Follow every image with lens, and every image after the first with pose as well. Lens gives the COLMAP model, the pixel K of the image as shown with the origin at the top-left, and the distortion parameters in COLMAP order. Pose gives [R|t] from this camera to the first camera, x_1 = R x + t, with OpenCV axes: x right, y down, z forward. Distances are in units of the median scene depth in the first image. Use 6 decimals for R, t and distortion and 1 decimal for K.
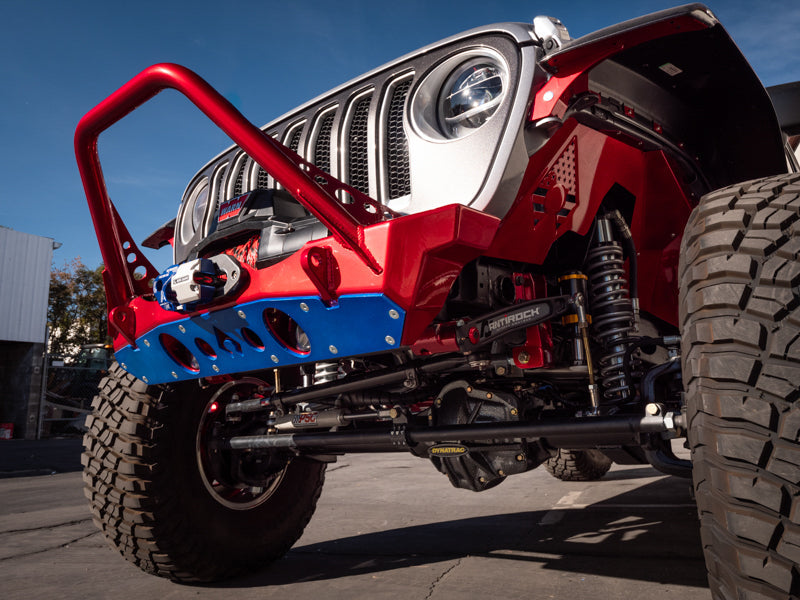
lens RADIAL K [[580.0, 0, 400.0], [0, 580.0, 300.0], [0, 0, 1]] dist [-0.006845, -0.005542]
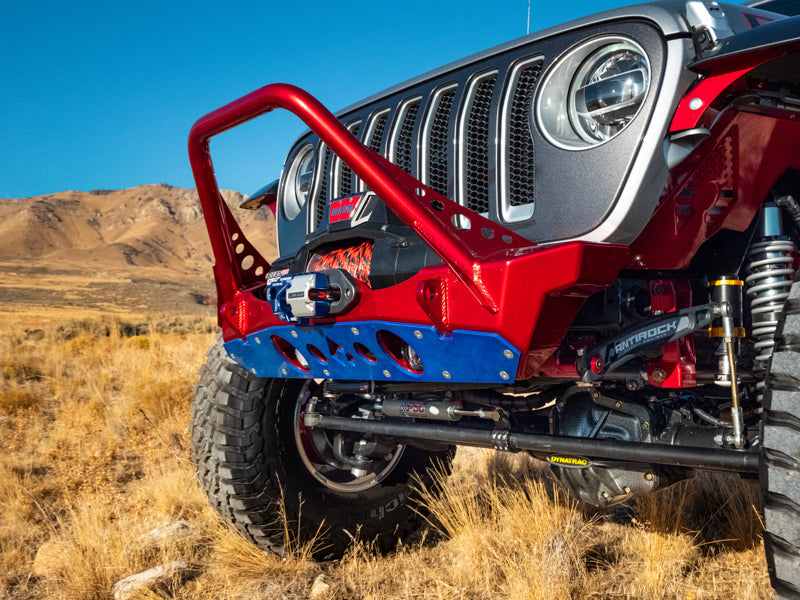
lens RADIAL K [[745.9, 0, 400.0], [0, 745.9, 300.0], [0, 0, 1]] dist [-0.003652, -0.006624]
pose [[0.984608, 0.037138, -0.170787, 0.016299], [-0.014770, 0.991349, 0.130418, -0.179929], [0.174153, -0.125888, 0.976639, -0.205610]]
